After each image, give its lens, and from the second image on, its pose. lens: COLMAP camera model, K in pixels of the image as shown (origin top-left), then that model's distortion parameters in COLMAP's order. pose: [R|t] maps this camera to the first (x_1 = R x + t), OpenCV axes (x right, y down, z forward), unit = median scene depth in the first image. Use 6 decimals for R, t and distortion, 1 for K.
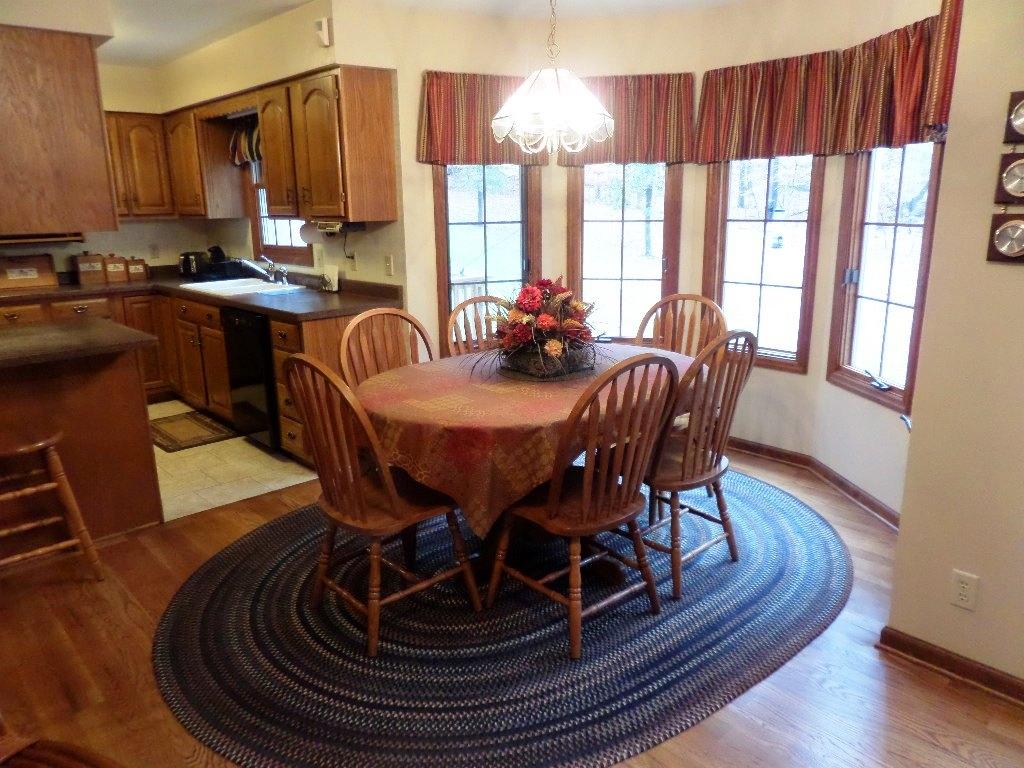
lens RADIAL K [[729.7, 0, 512.0], [0, 729.7, 384.0], [0, 0, 1]] dist [-0.024556, -0.002586]
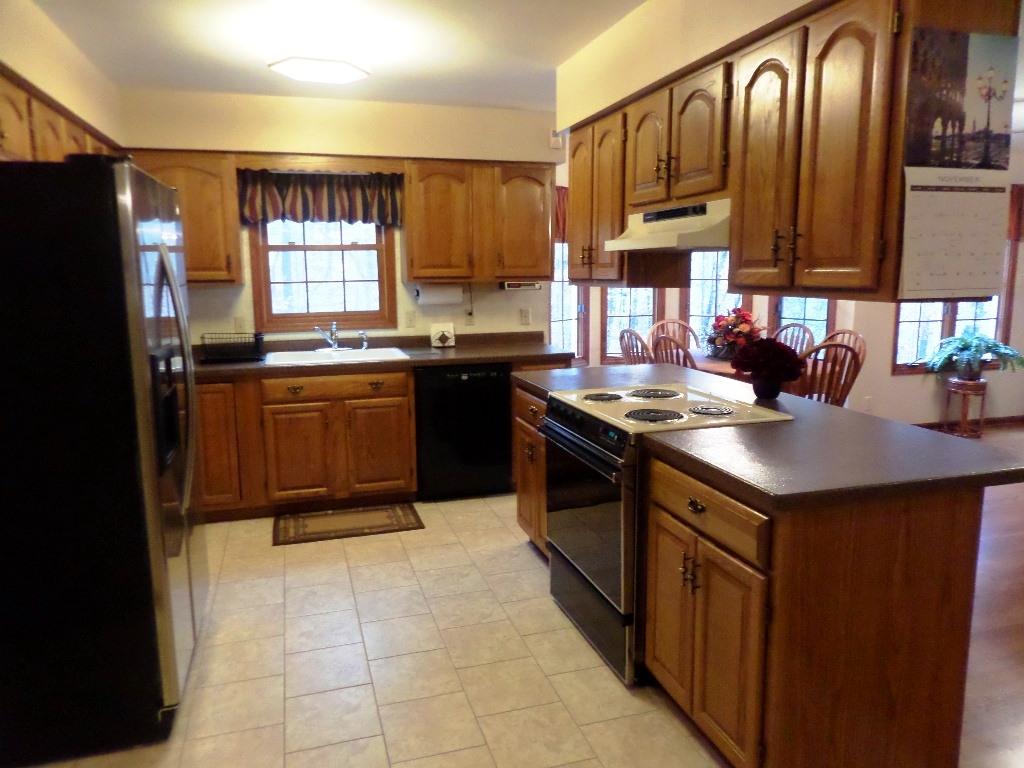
lens RADIAL K [[729.7, 0, 512.0], [0, 729.7, 384.0], [0, 0, 1]] dist [-0.024556, -0.002586]
pose [[0.443630, -0.132550, 0.886354, -1.836684], [0.216527, 0.975556, 0.037516, -0.144376], [-0.869660, 0.175276, 0.461487, 0.660903]]
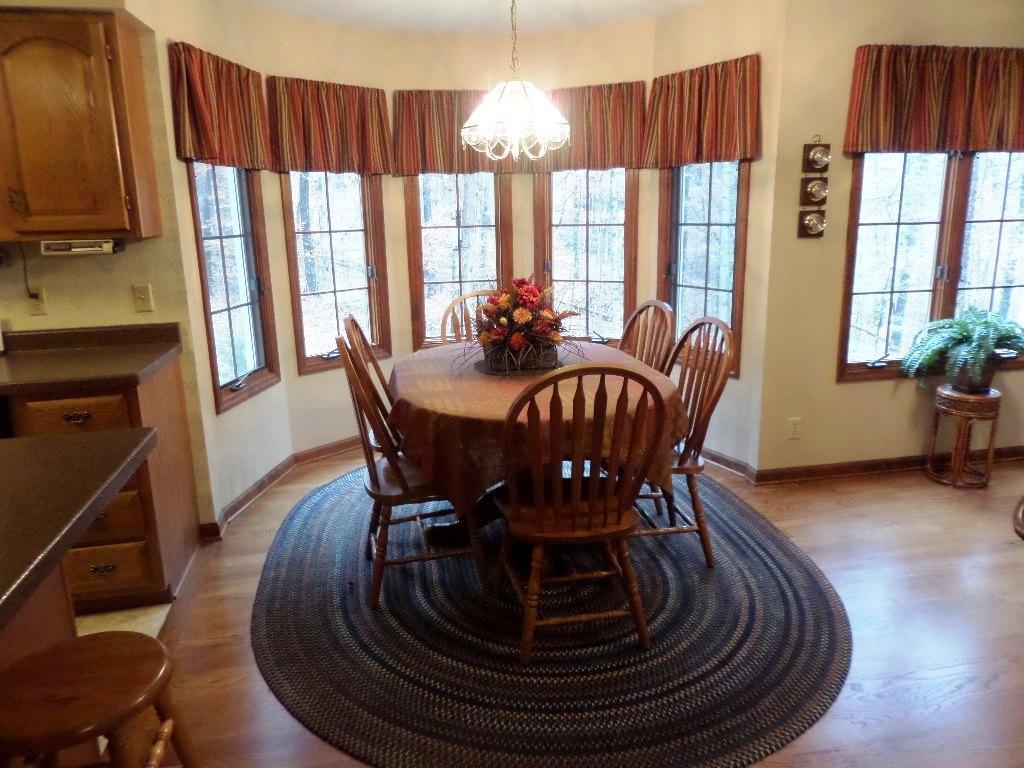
lens RADIAL K [[722.5, 0, 512.0], [0, 722.5, 384.0], [0, 0, 1]] dist [-0.002547, -0.001337]
pose [[0.522590, -0.195983, 0.829753, -0.837612], [0.219982, 0.971263, 0.090859, -0.090348], [-0.823716, 0.135049, 0.550685, 0.440052]]
